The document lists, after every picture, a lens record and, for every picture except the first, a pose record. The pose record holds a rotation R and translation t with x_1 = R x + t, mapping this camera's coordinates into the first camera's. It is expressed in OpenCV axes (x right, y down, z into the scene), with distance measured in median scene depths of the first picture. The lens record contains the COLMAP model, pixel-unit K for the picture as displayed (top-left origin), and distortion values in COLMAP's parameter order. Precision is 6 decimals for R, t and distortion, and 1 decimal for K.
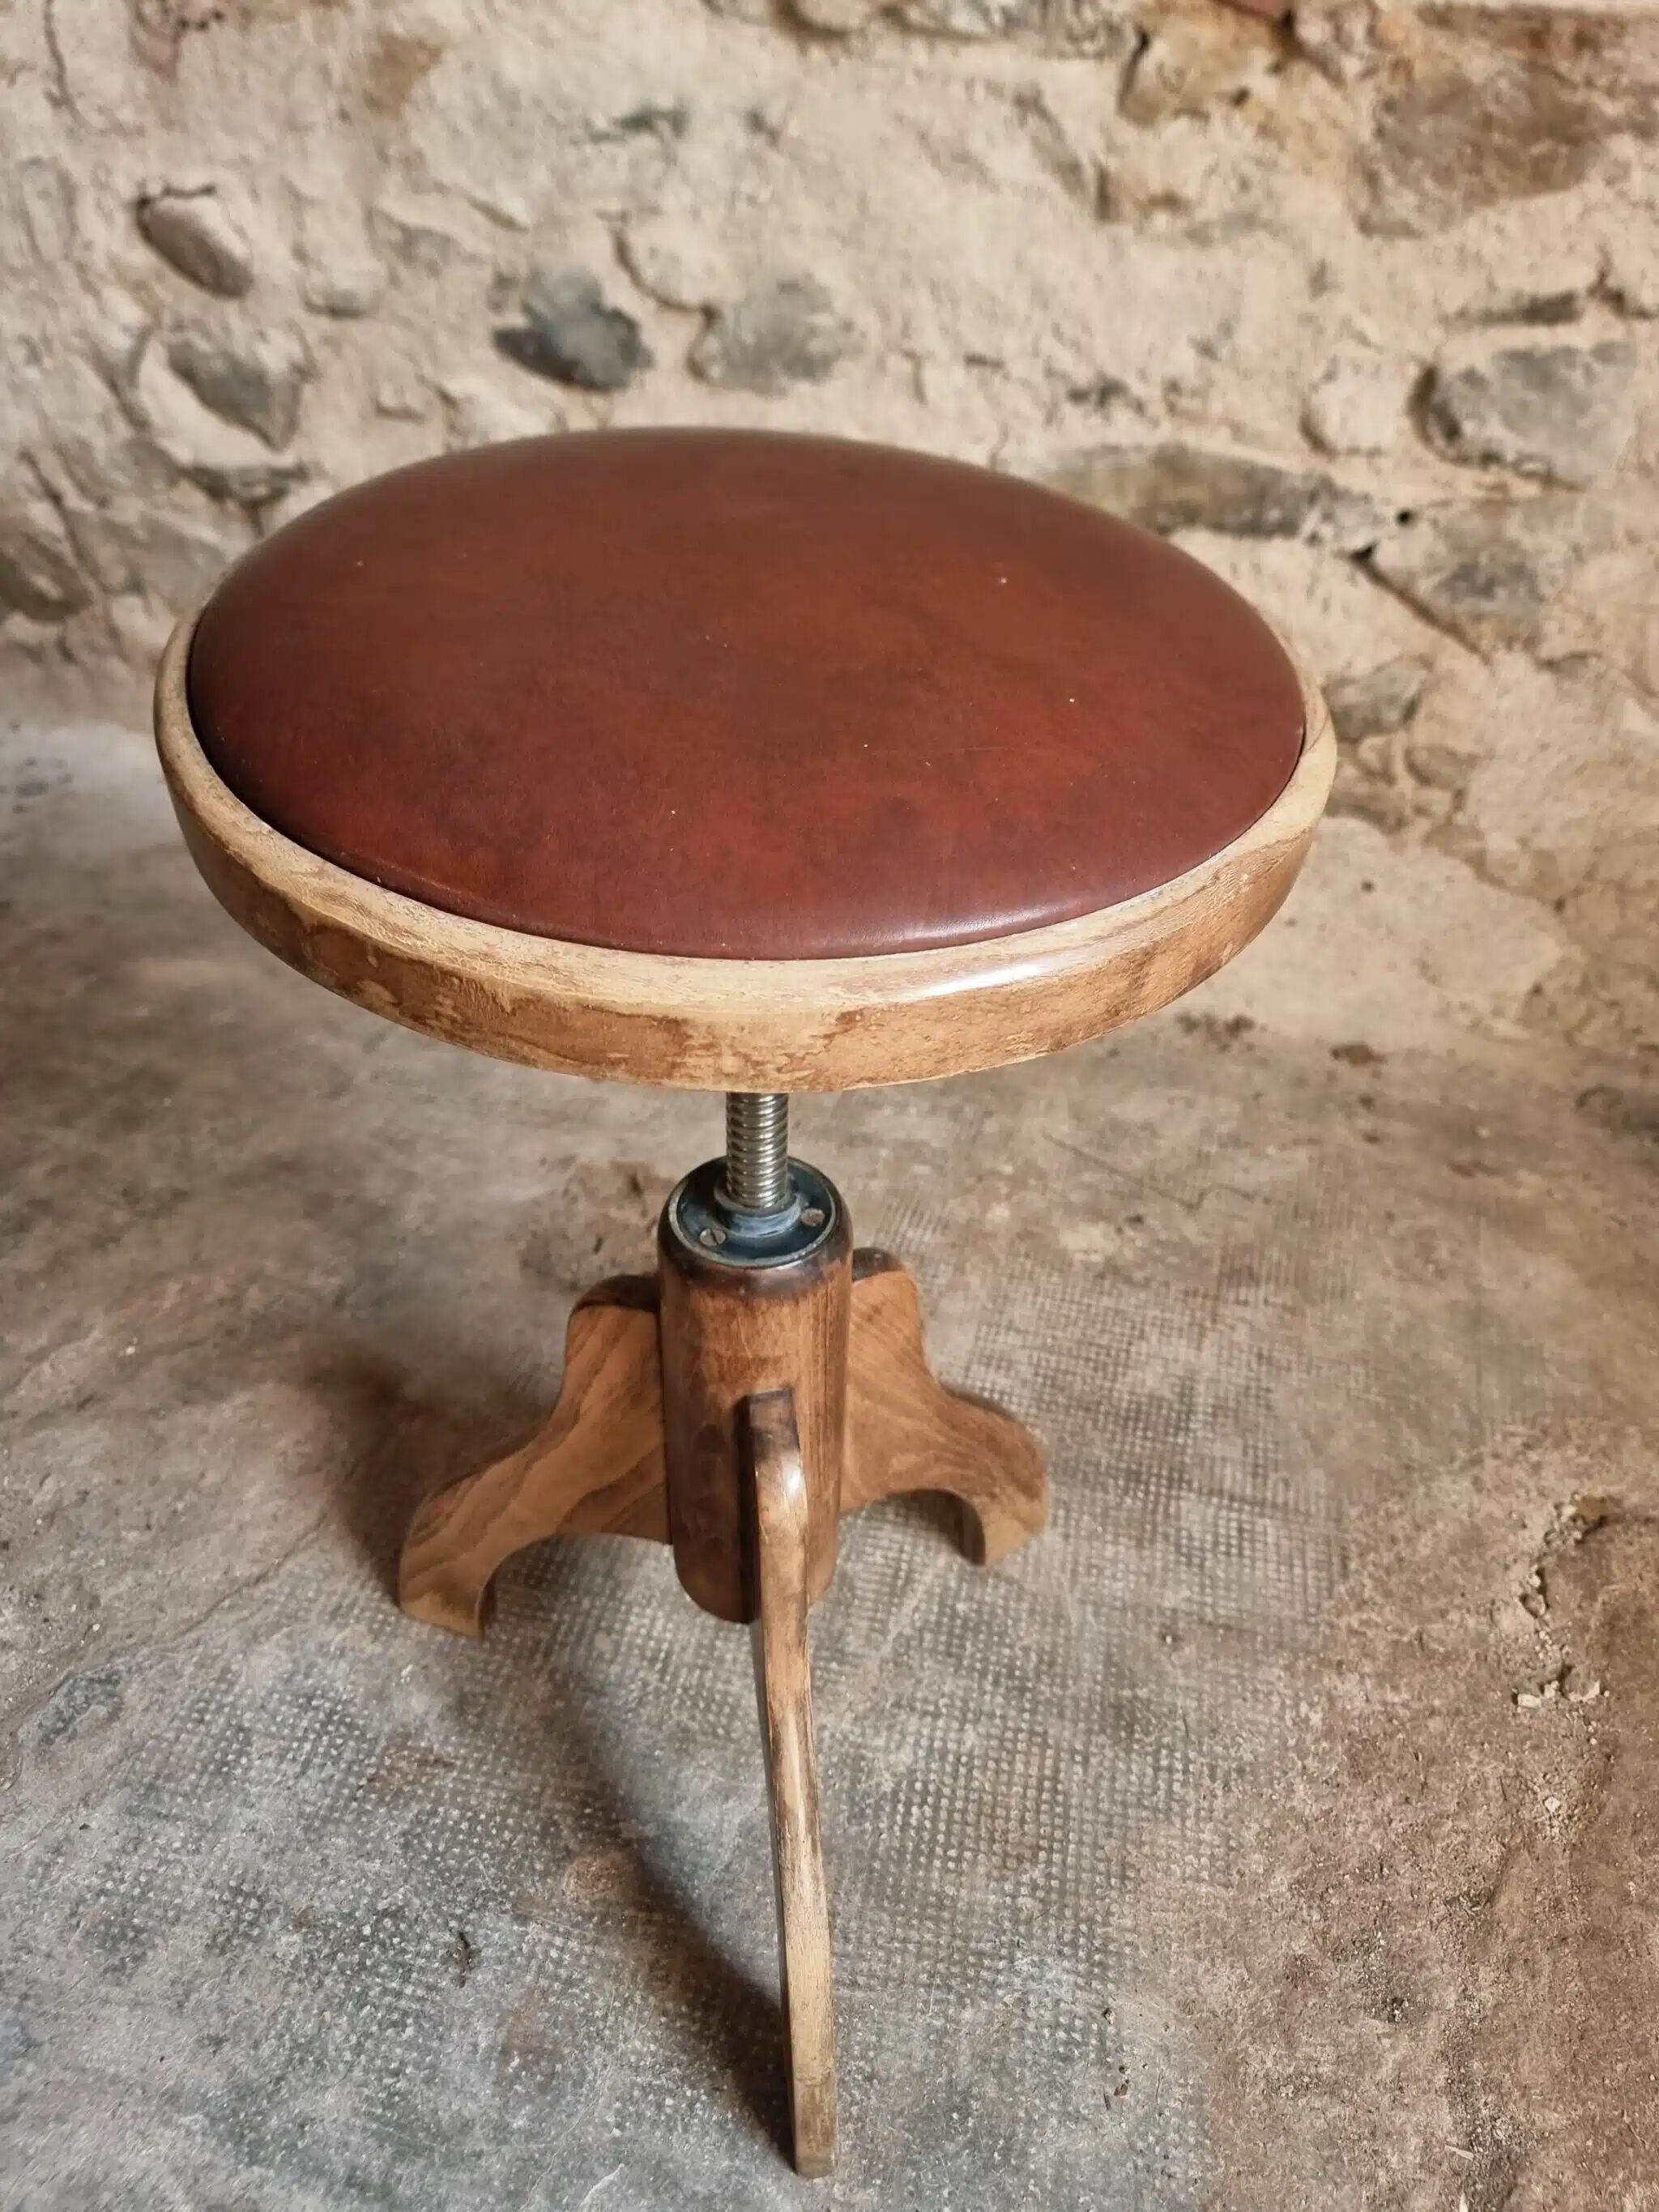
lens RADIAL K [[1622.4, 0, 821.5], [0, 1622.4, 1130.3], [0, 0, 1]] dist [0.047486, -0.046803]
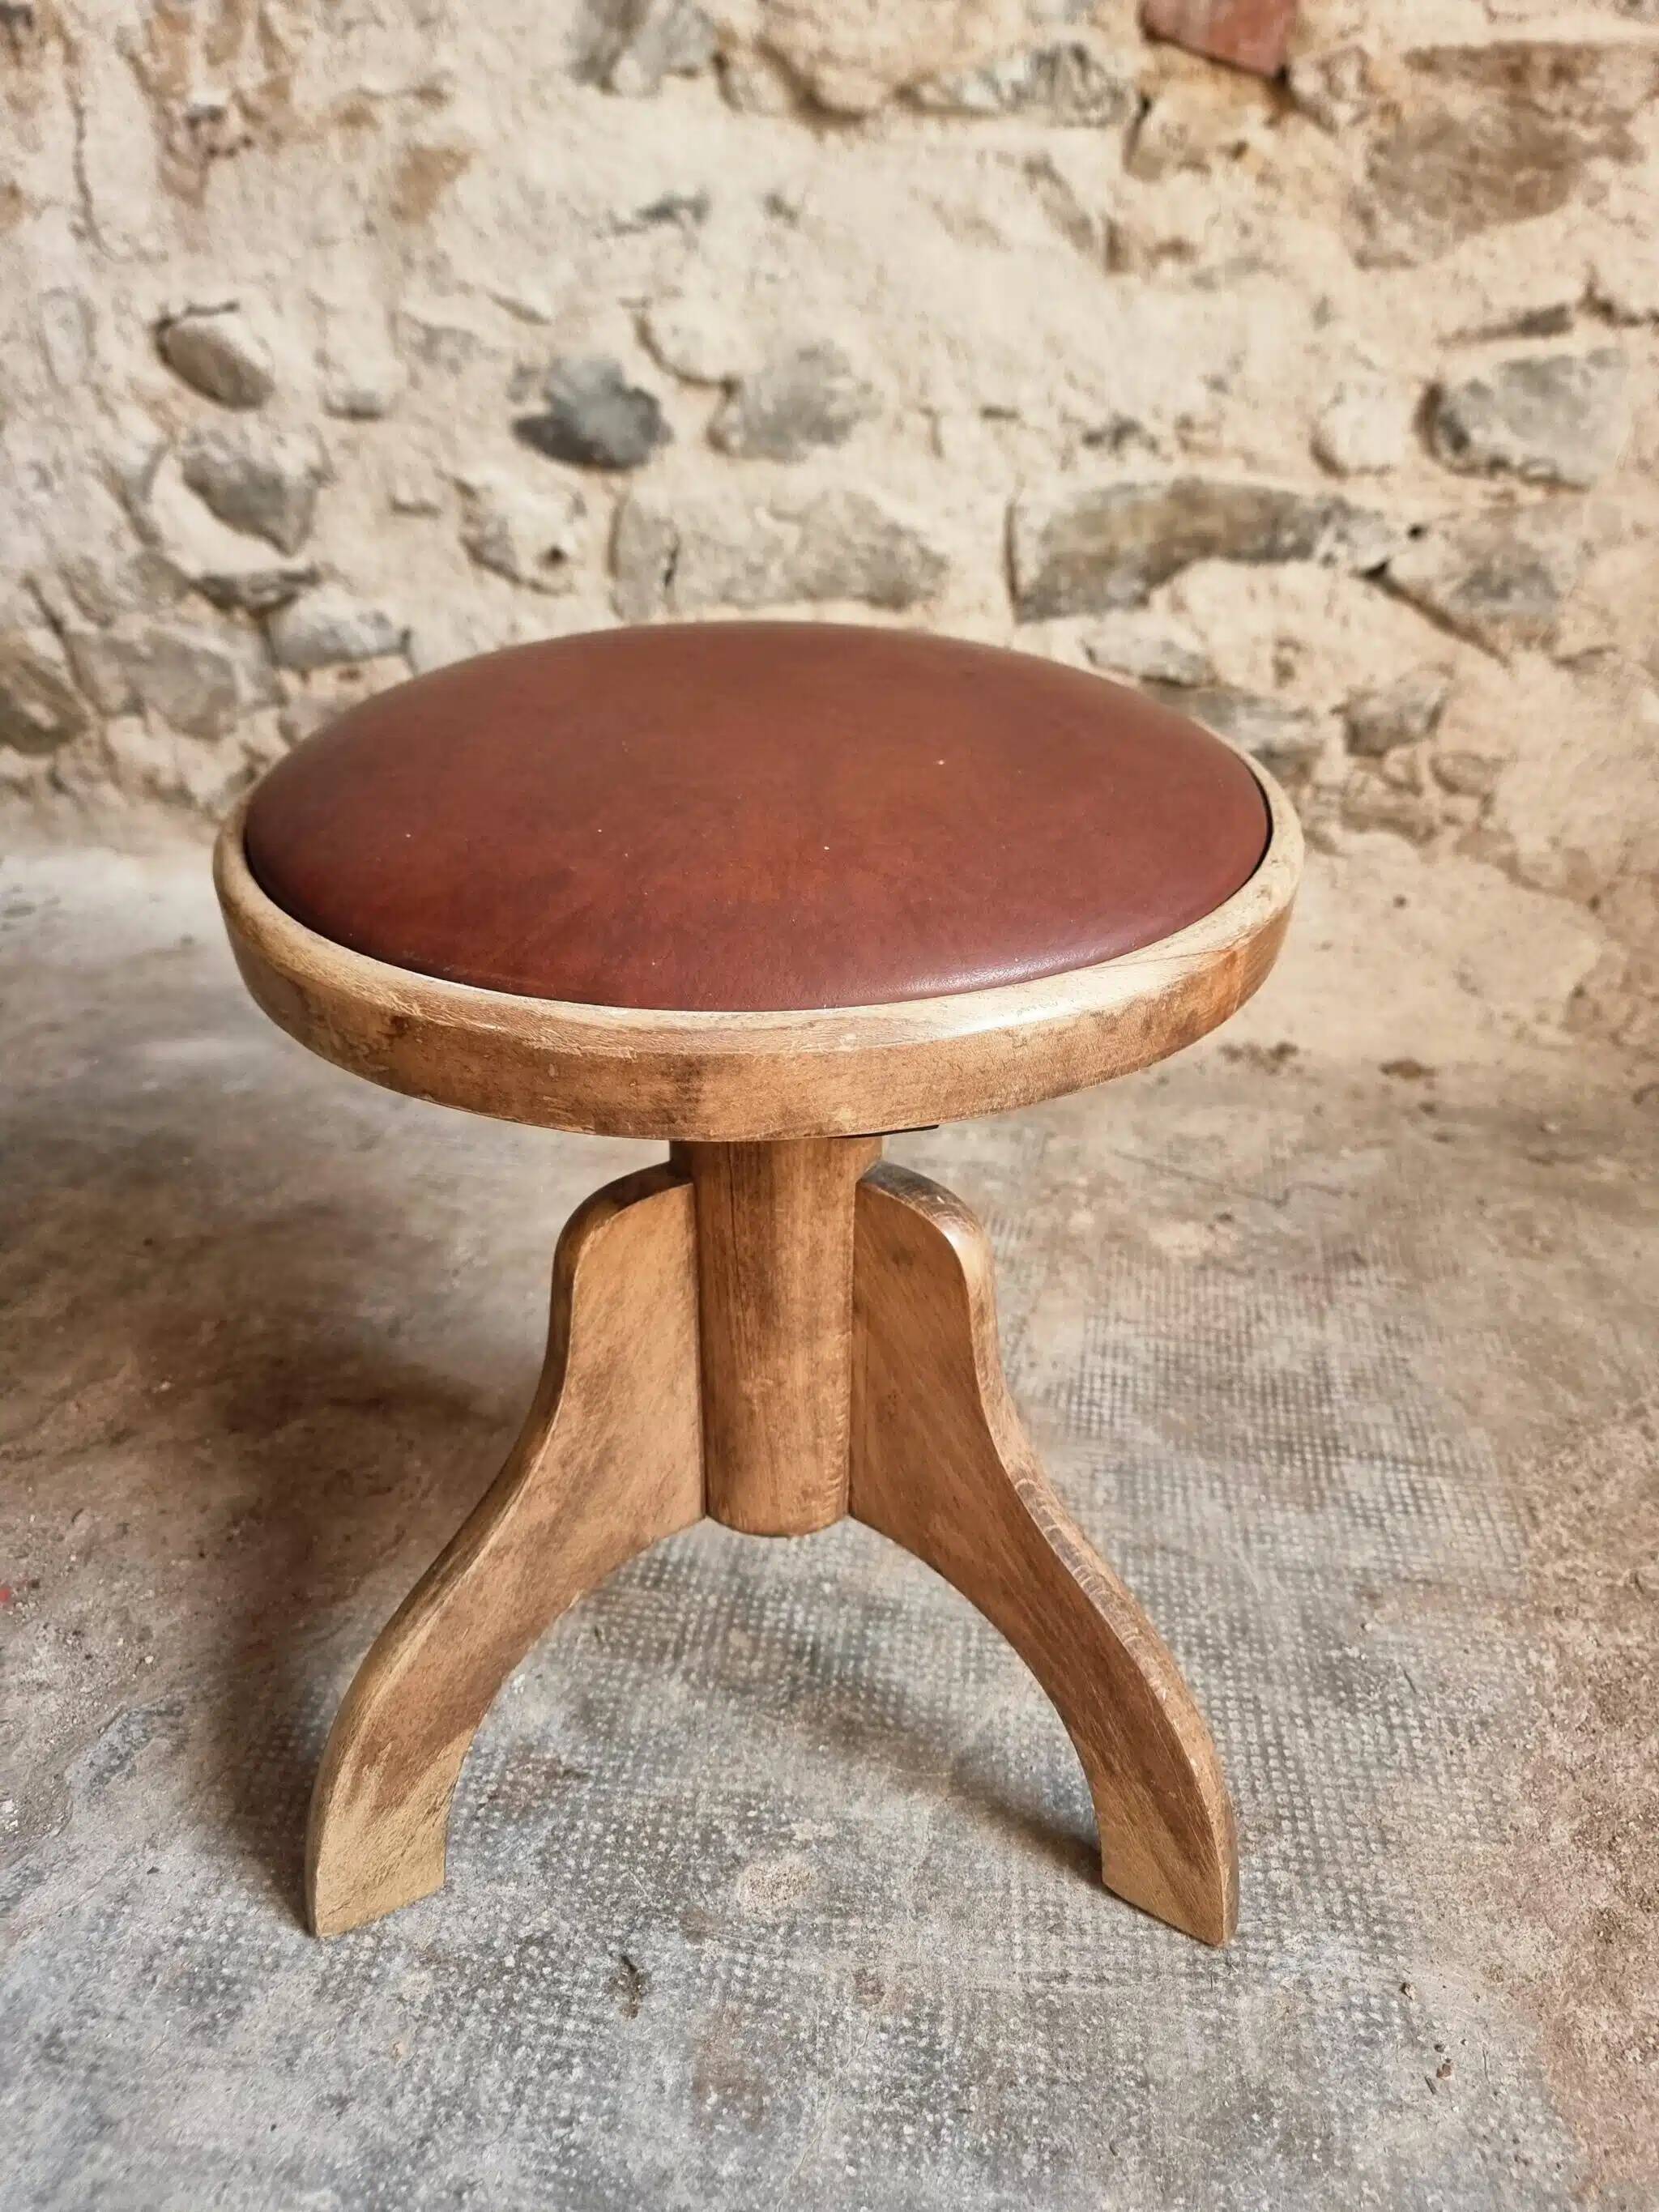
lens RADIAL K [[1578.1, 0, 817.0], [0, 1578.1, 1115.6], [0, 0, 1]] dist [0.046432, -0.051323]
pose [[0.997119, -0.043285, 0.062290, -0.138980], [0.053162, 0.984550, -0.166840, 0.189124], [-0.054106, 0.169670, 0.984014, 0.114133]]
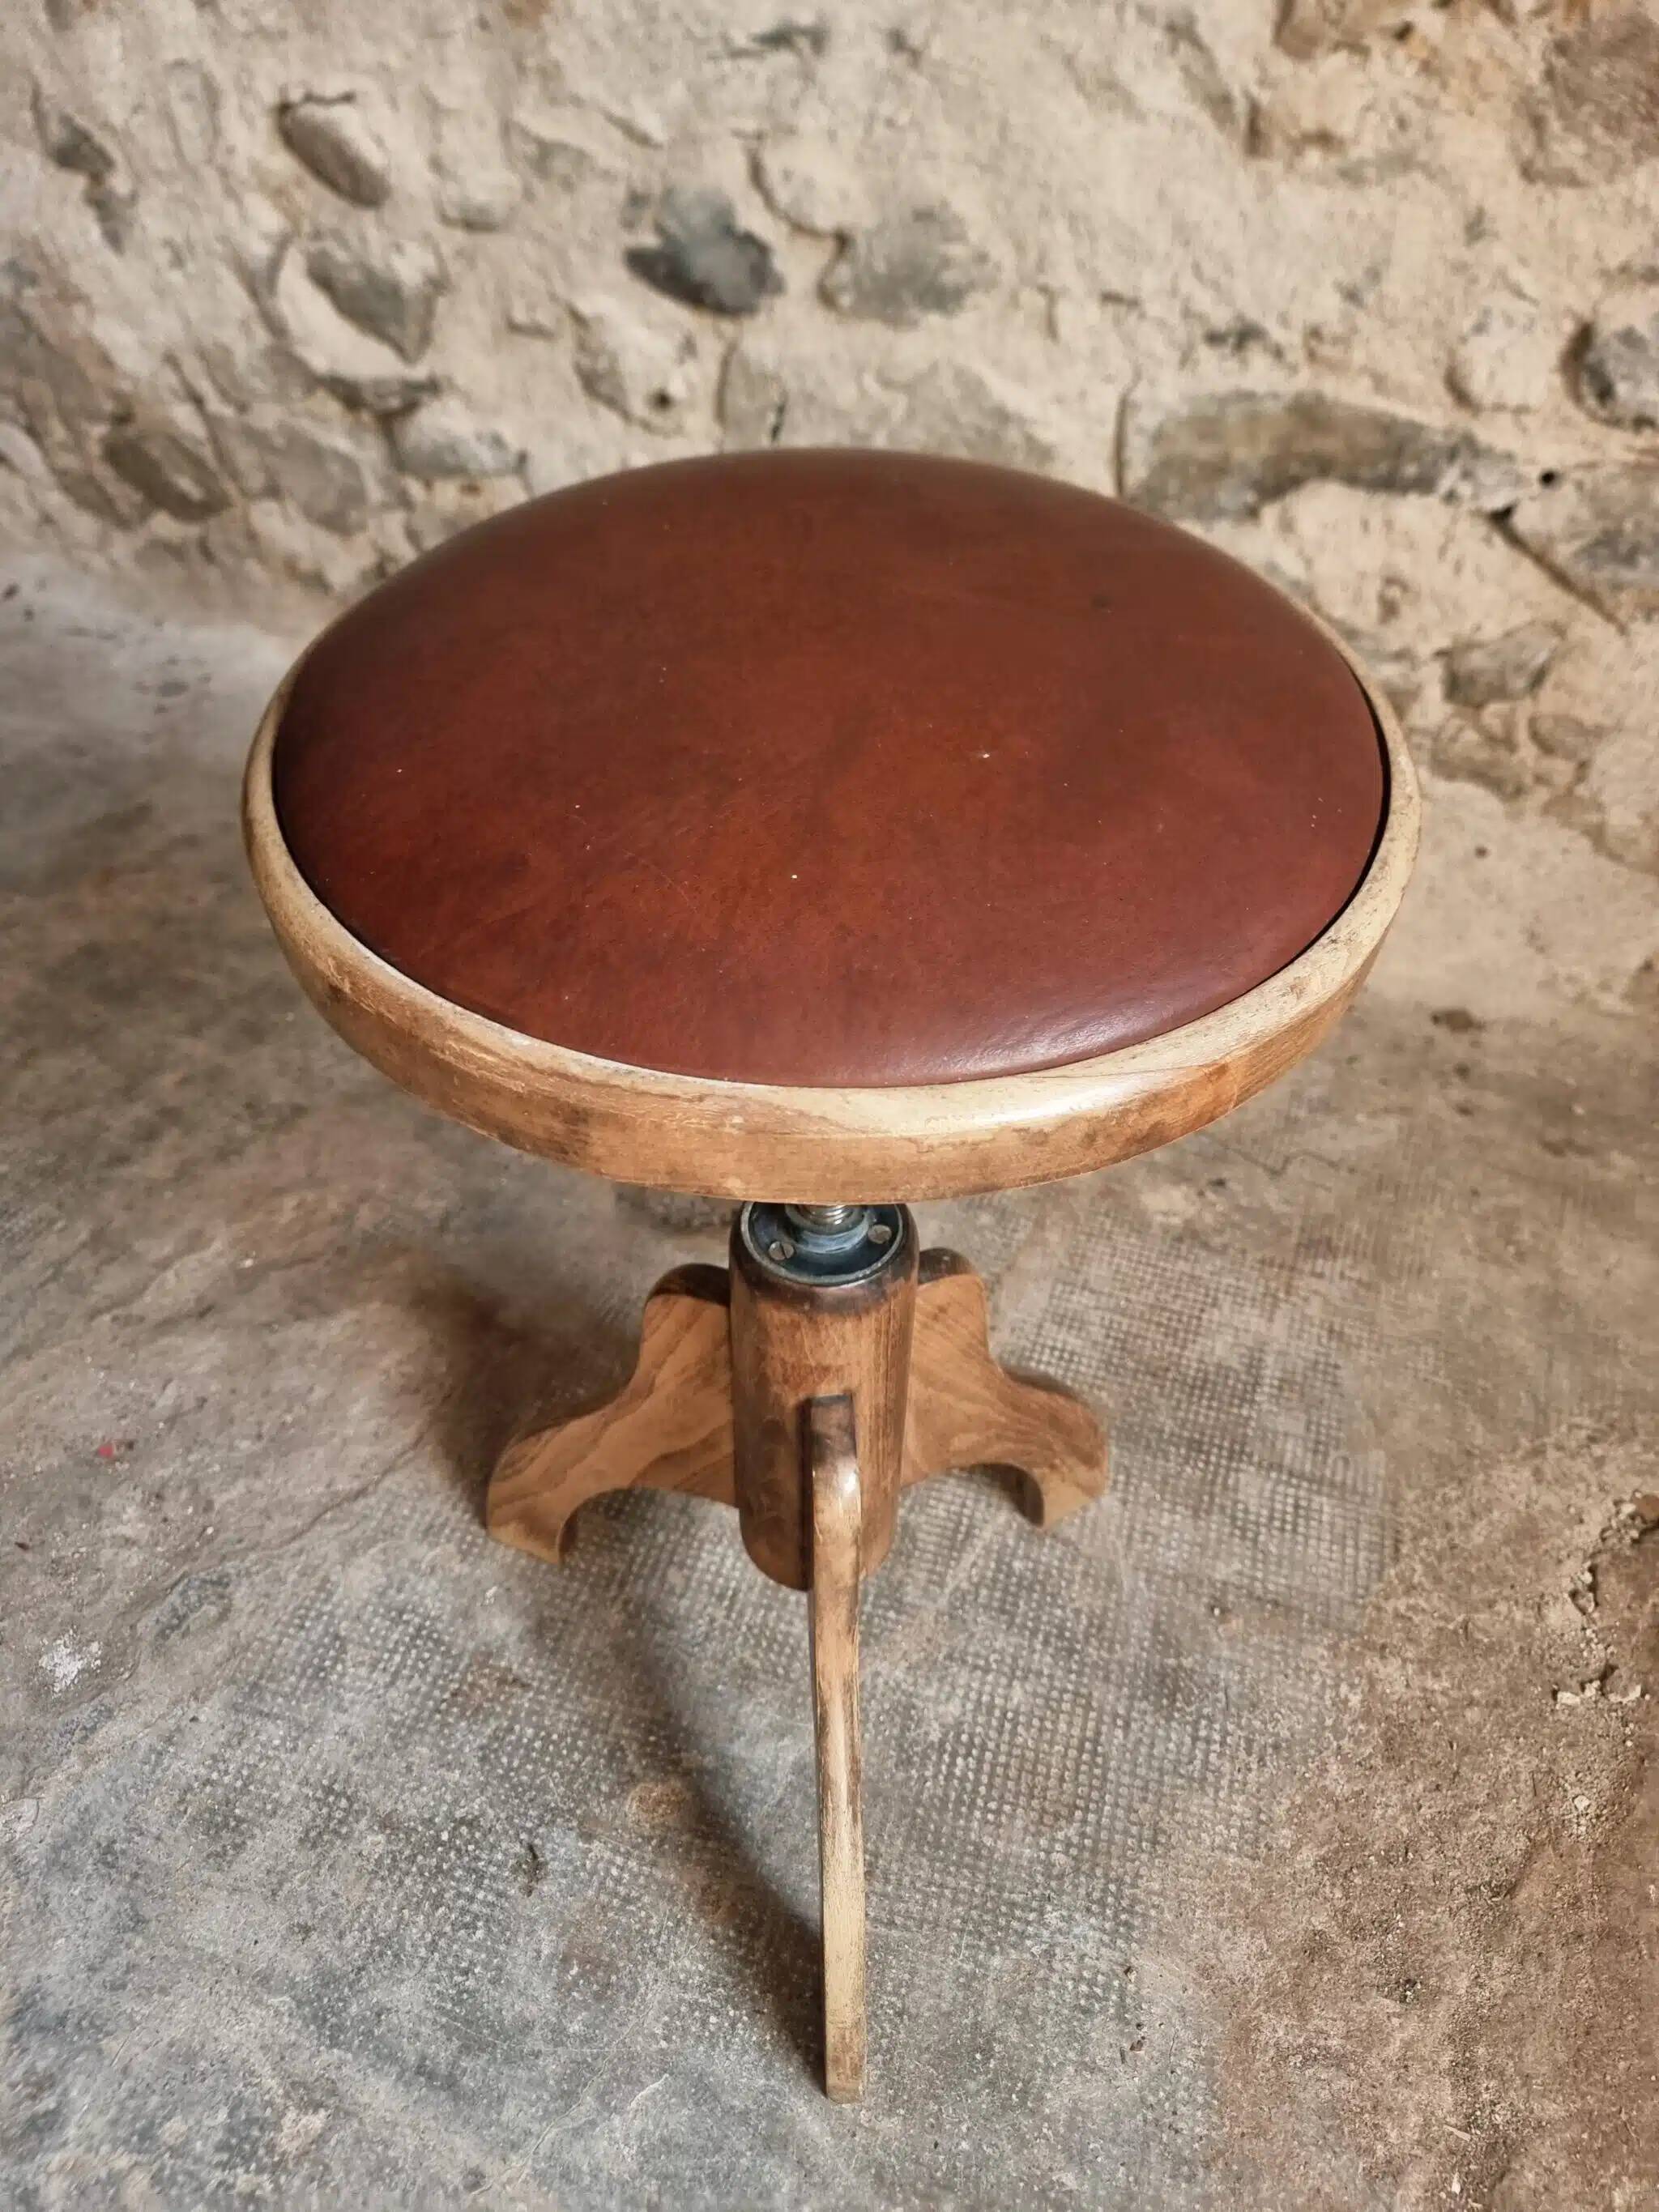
lens RADIAL K [[1583.6, 0, 830.3], [0, 1583.6, 1123.3], [0, 0, 1]] dist [0.046270, -0.042984]
pose [[0.996808, 0.051003, -0.061426, 0.015549], [-0.045931, 0.995628, 0.081332, -0.070480], [0.065306, -0.078251, 0.994792, 0.003406]]
